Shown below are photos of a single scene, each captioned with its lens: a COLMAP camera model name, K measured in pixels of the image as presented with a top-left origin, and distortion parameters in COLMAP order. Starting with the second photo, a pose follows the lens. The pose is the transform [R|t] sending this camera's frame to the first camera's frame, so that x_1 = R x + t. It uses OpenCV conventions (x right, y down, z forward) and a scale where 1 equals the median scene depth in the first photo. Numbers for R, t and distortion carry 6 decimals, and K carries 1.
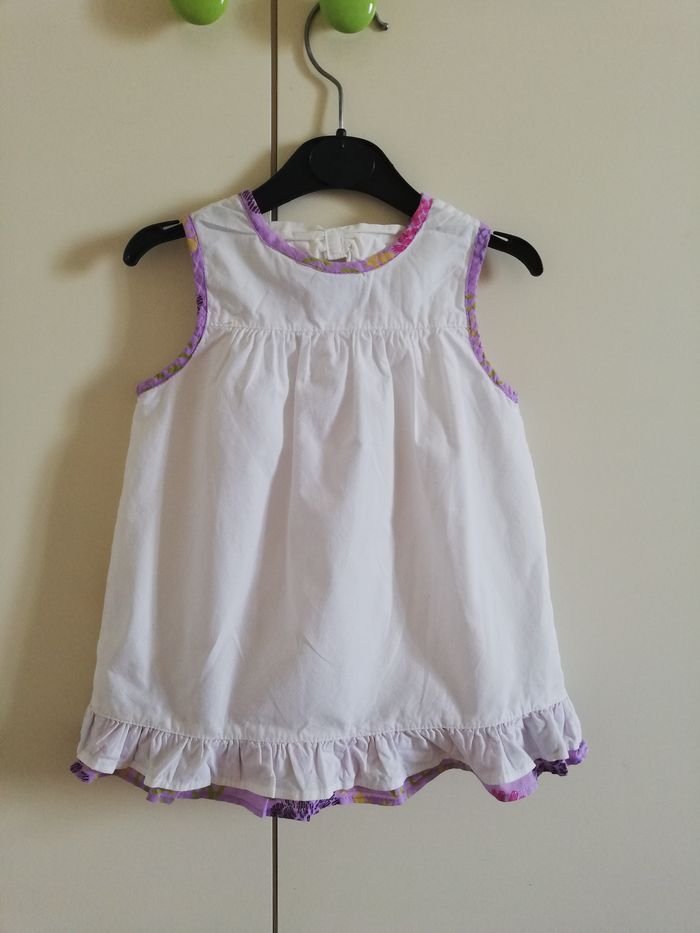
lens RADIAL K [[710.9, 0, 348.1], [0, 710.9, 469.6], [0, 0, 1]] dist [-0.003639, -0.020747]
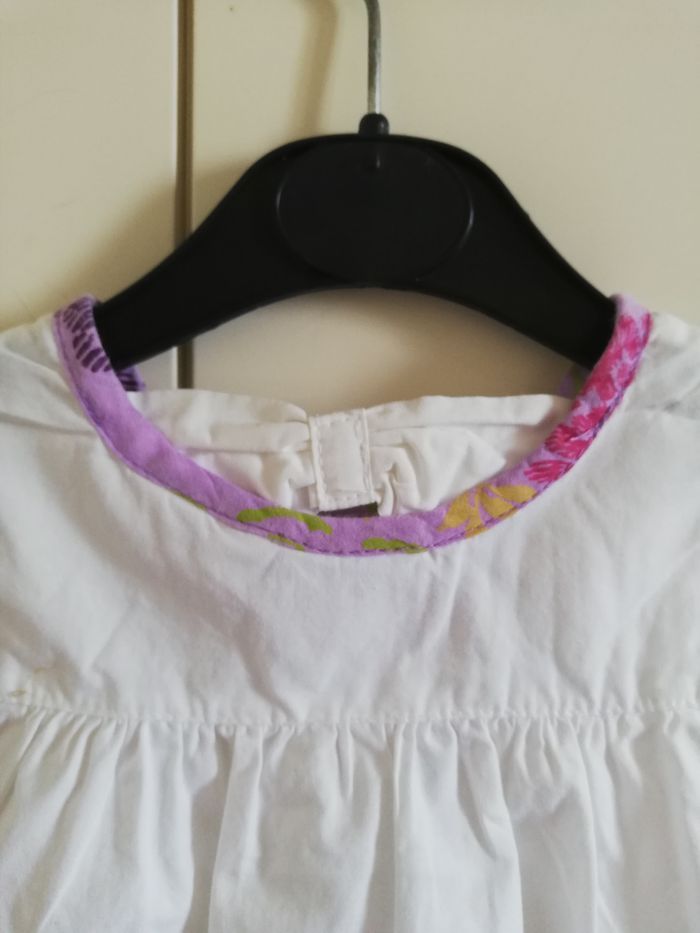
lens RADIAL K [[710.9, 0, 352.5], [0, 710.9, 464.4], [0, 0, 1]] dist [-0.003639, -0.020747]
pose [[0.991406, 0.019541, -0.129353, 0.026409], [-0.031521, 0.995331, -0.091224, -0.284681], [0.126967, 0.094518, 0.987393, 0.681599]]
